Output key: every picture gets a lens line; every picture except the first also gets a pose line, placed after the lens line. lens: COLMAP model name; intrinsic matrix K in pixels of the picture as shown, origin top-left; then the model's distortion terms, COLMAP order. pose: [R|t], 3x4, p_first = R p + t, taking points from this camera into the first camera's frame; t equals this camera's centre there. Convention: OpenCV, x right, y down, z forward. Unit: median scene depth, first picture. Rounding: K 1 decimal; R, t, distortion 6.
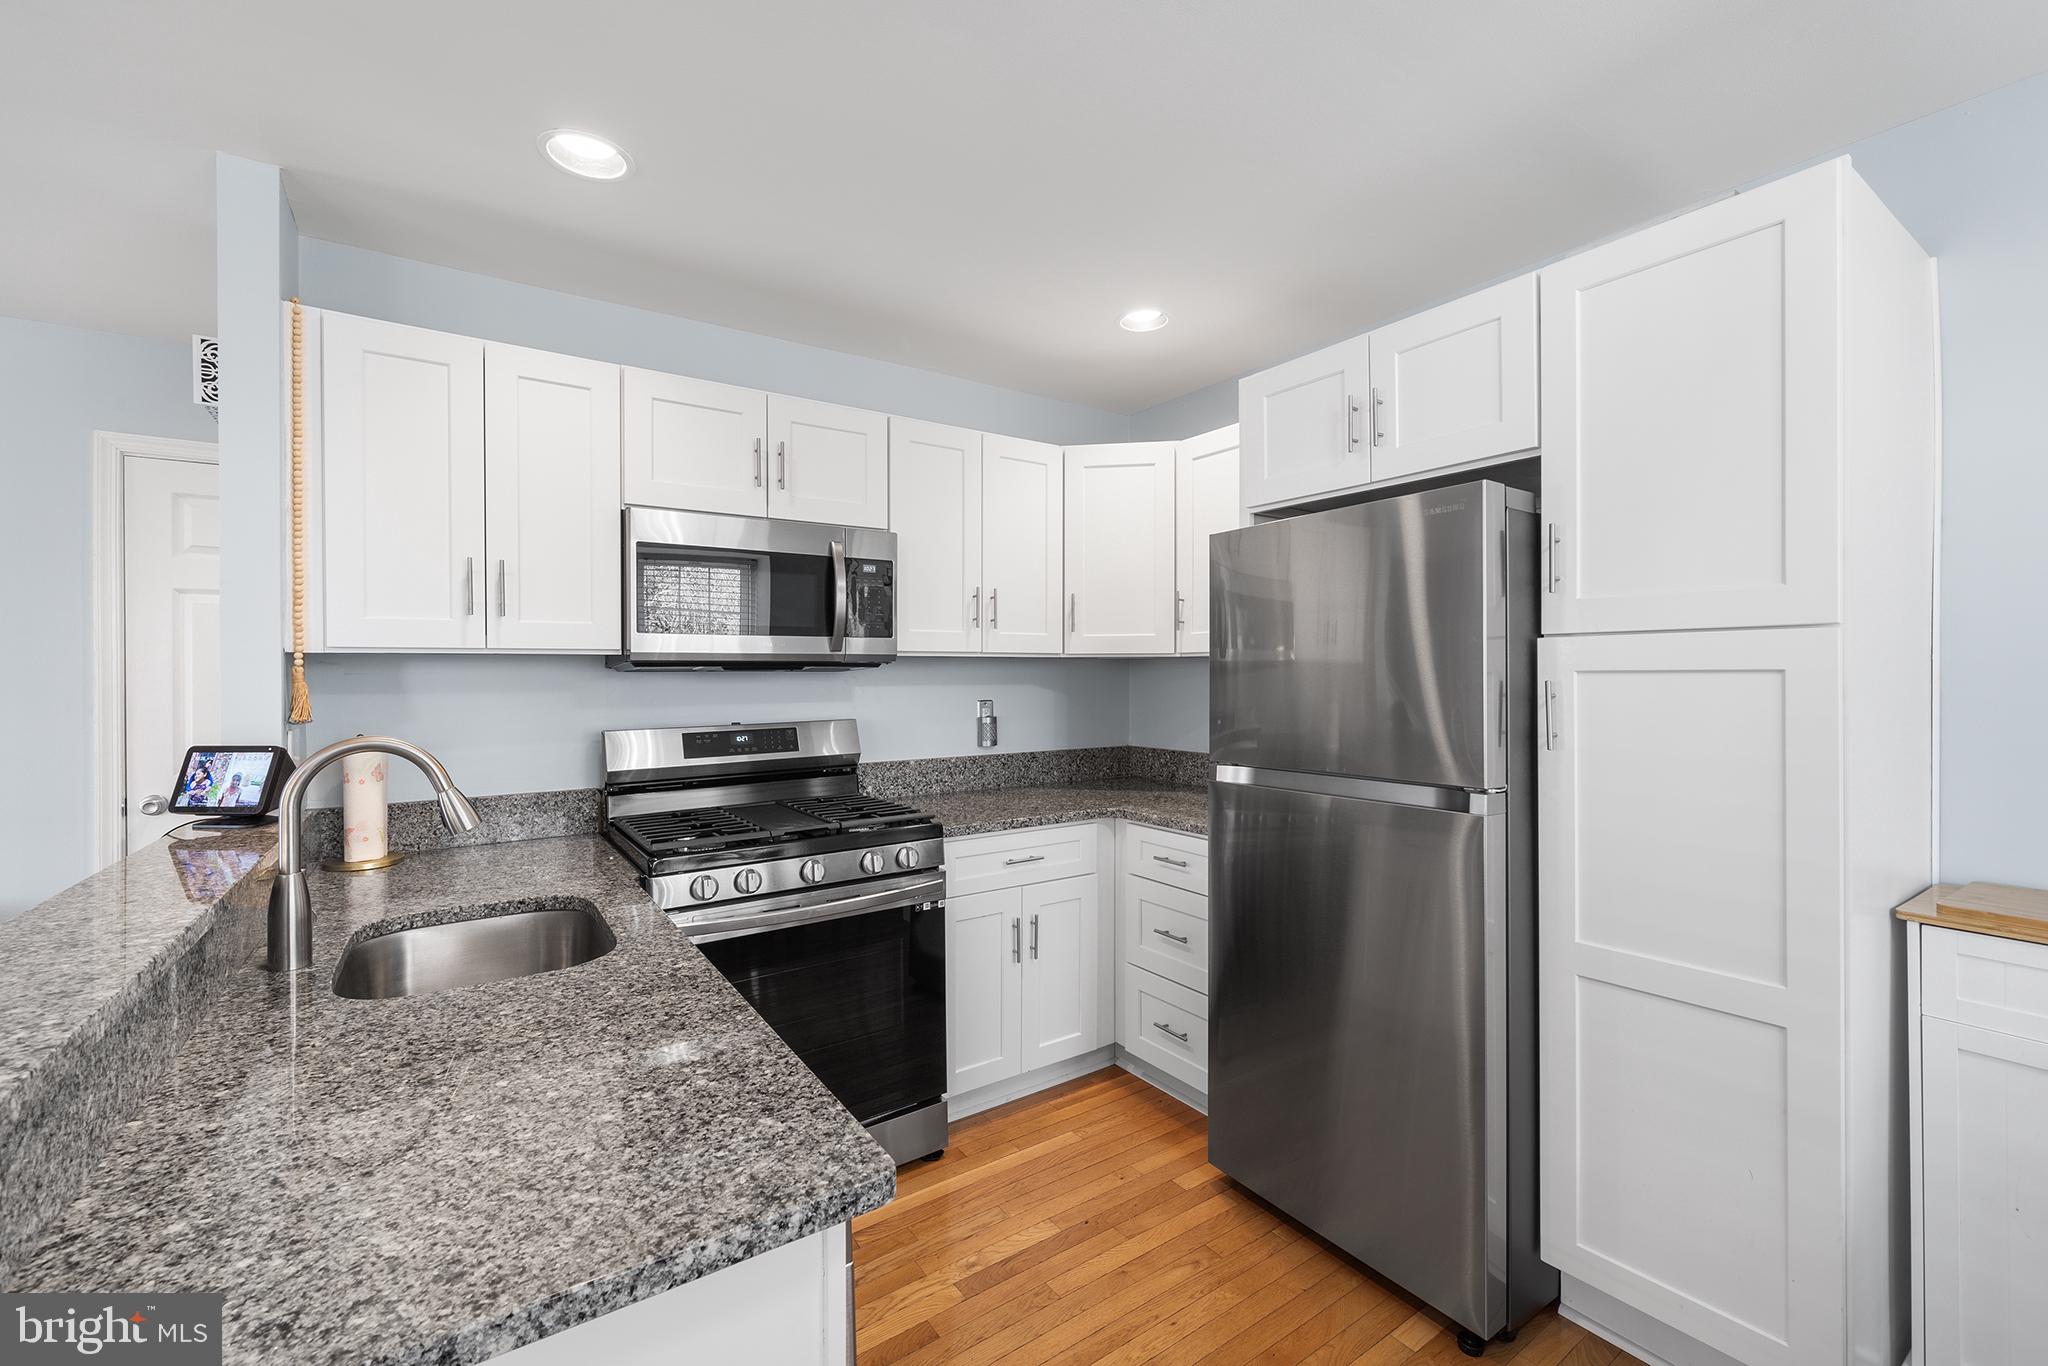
lens RADIAL K [[837.3, 0, 1023.7], [0, 837.3, 676.1], [0, 0, 1]] dist [0.001200, 0.000185]
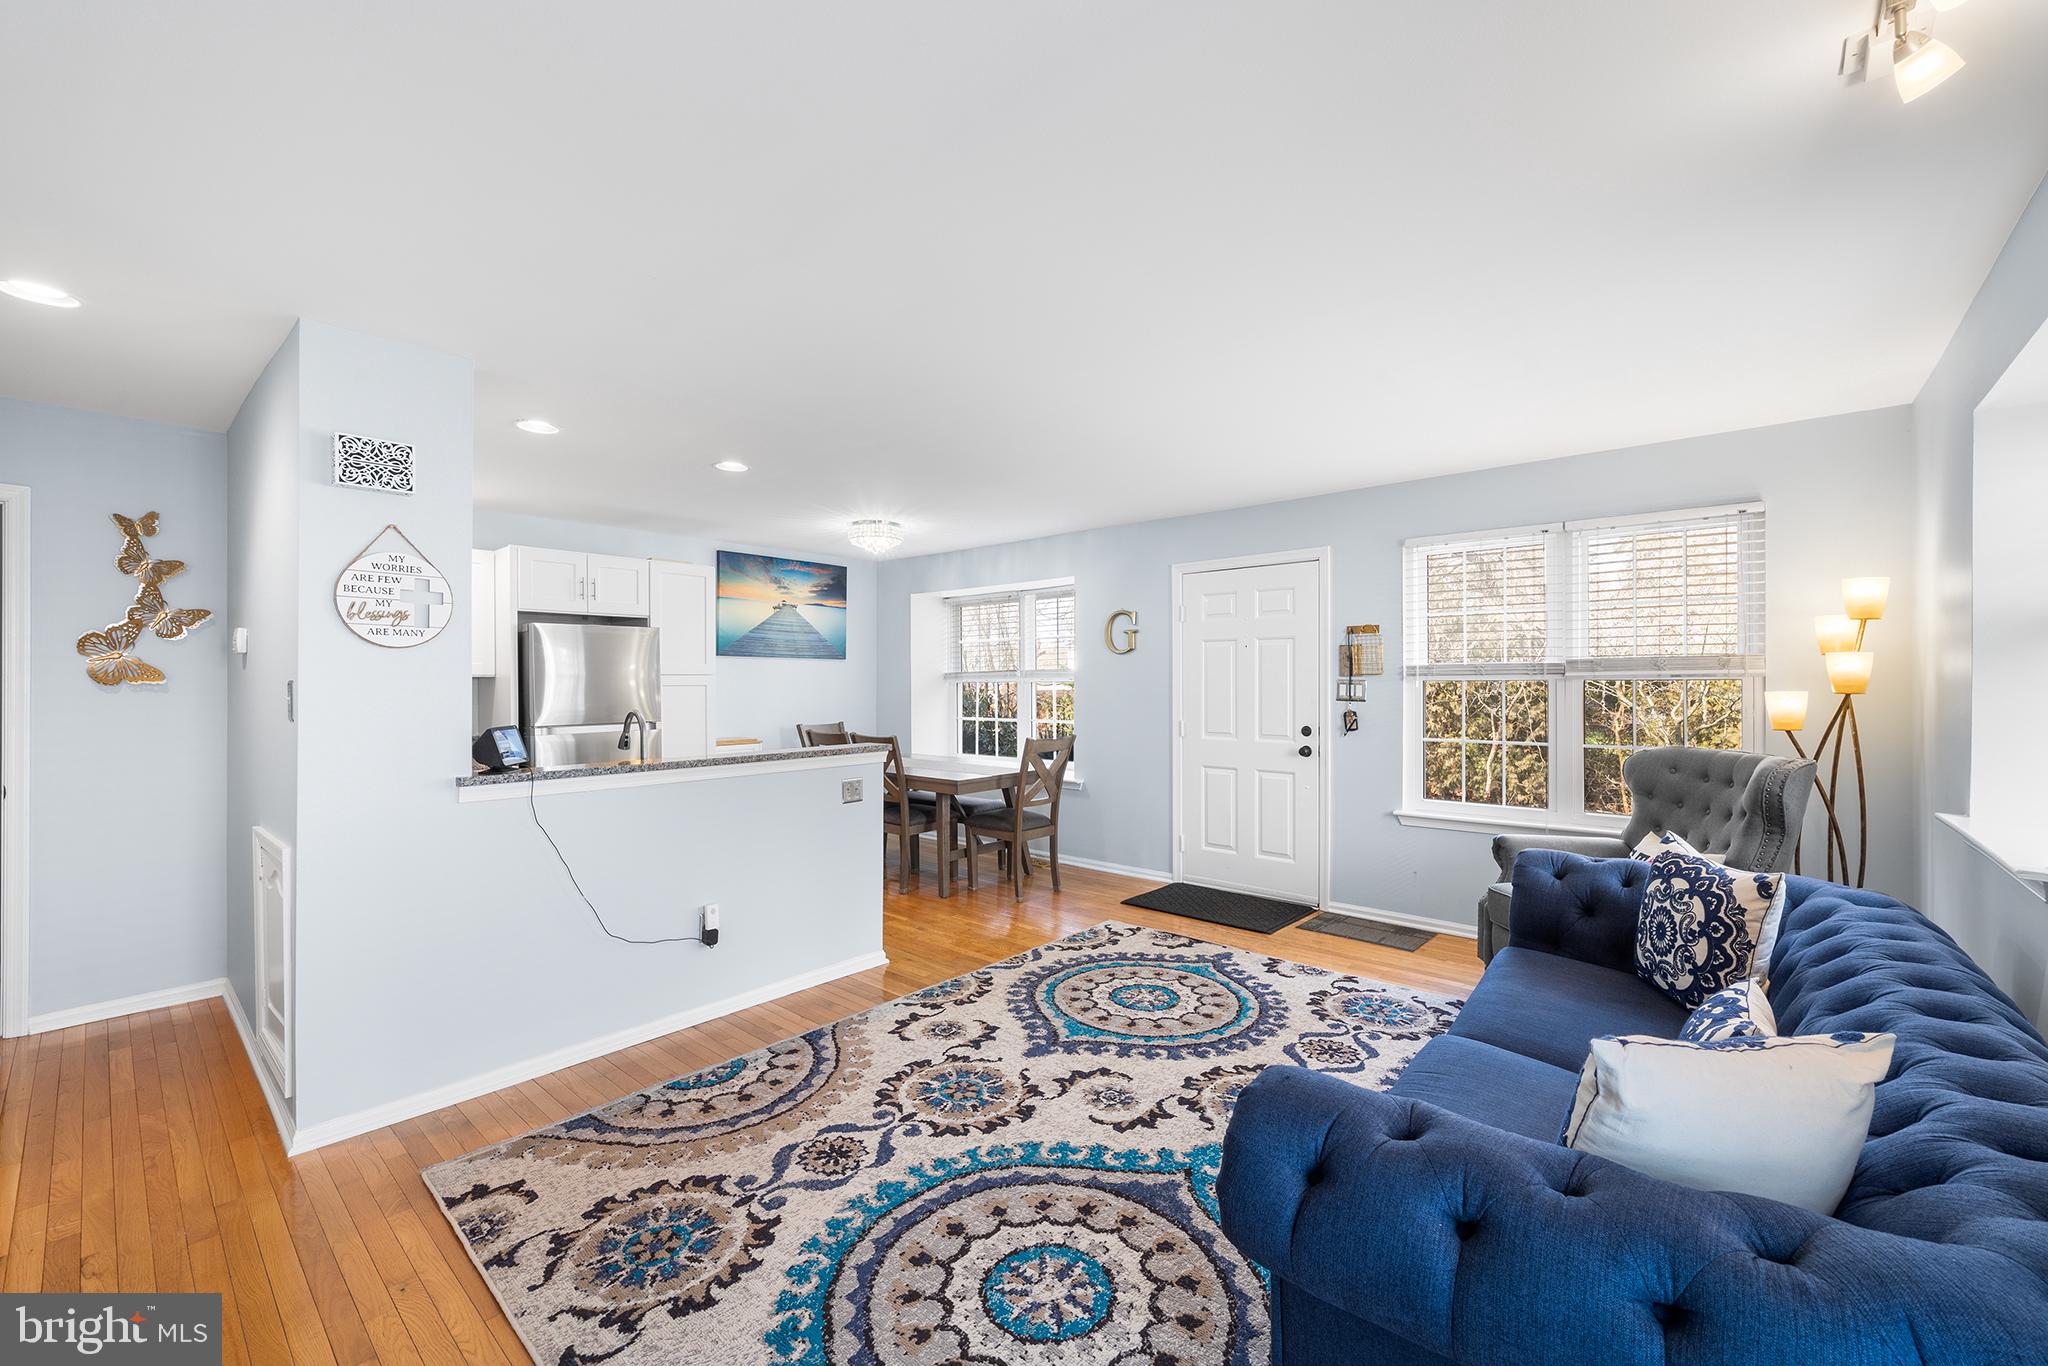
lens RADIAL K [[837.3, 0, 1023.7], [0, 837.3, 676.1], [0, 0, 1]] dist [0.001200, 0.000185]
pose [[-0.242382, 0.009404, 0.970135, -2.593387], [0.006053, 0.999948, -0.008181, -0.006271], [-0.970162, 0.003889, -0.242426, 0.346662]]
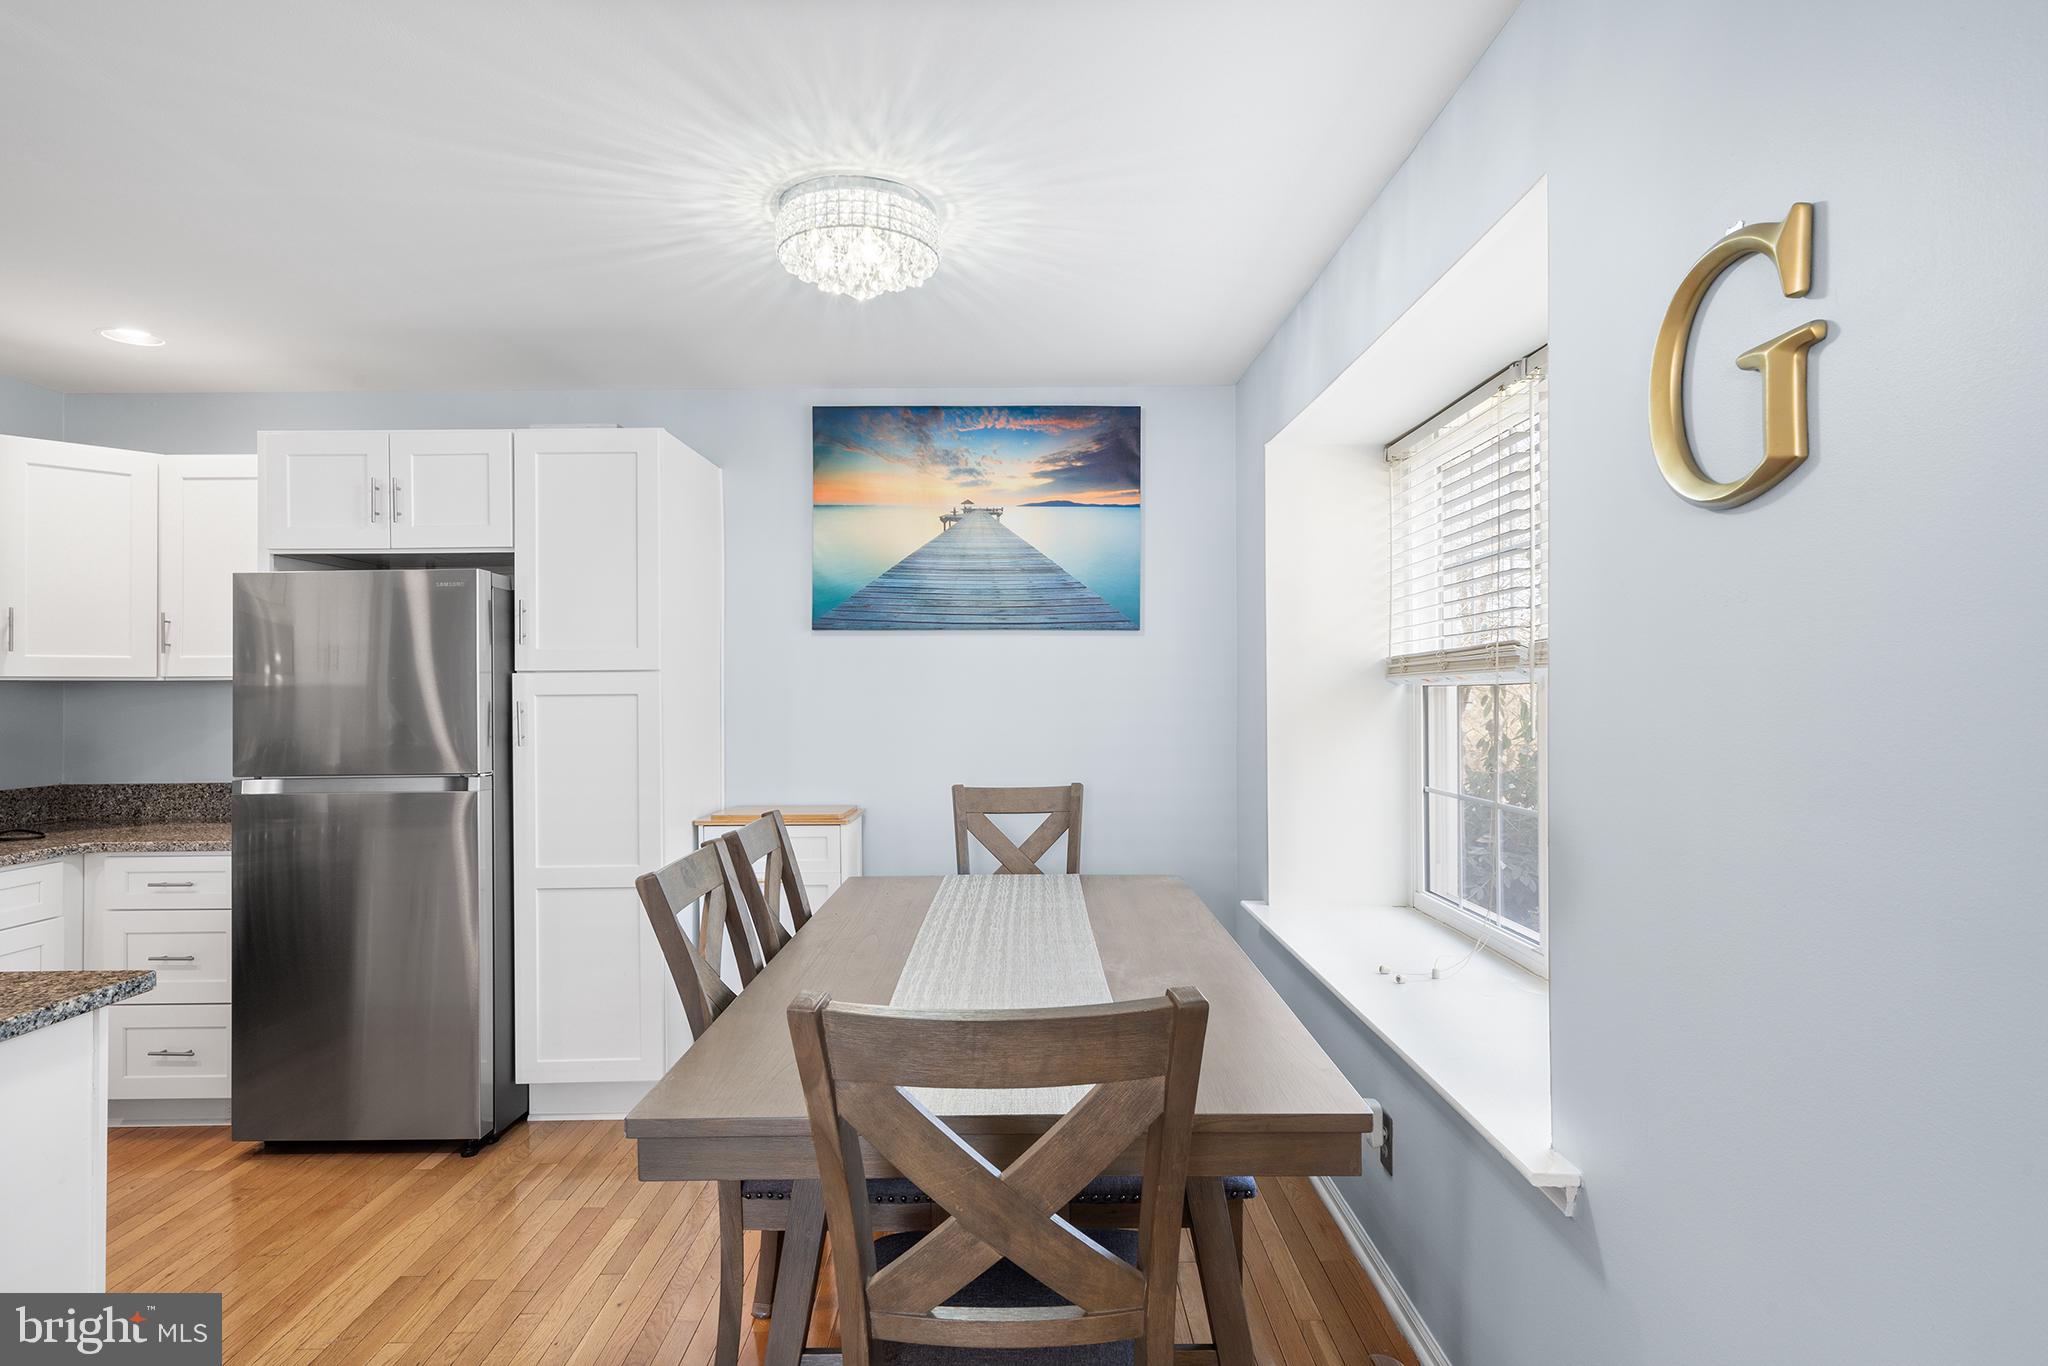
lens RADIAL K [[1069.0, 0, 1024.0], [0, 1069.0, 683.0], [0, 0, 1]] dist [0.003270, 0.001435]
pose [[0.566090, 0.002593, 0.824340, -0.417114], [0.007807, 0.999933, -0.008506, -0.003405], [-0.824307, 0.011250, 0.566032, -0.781242]]
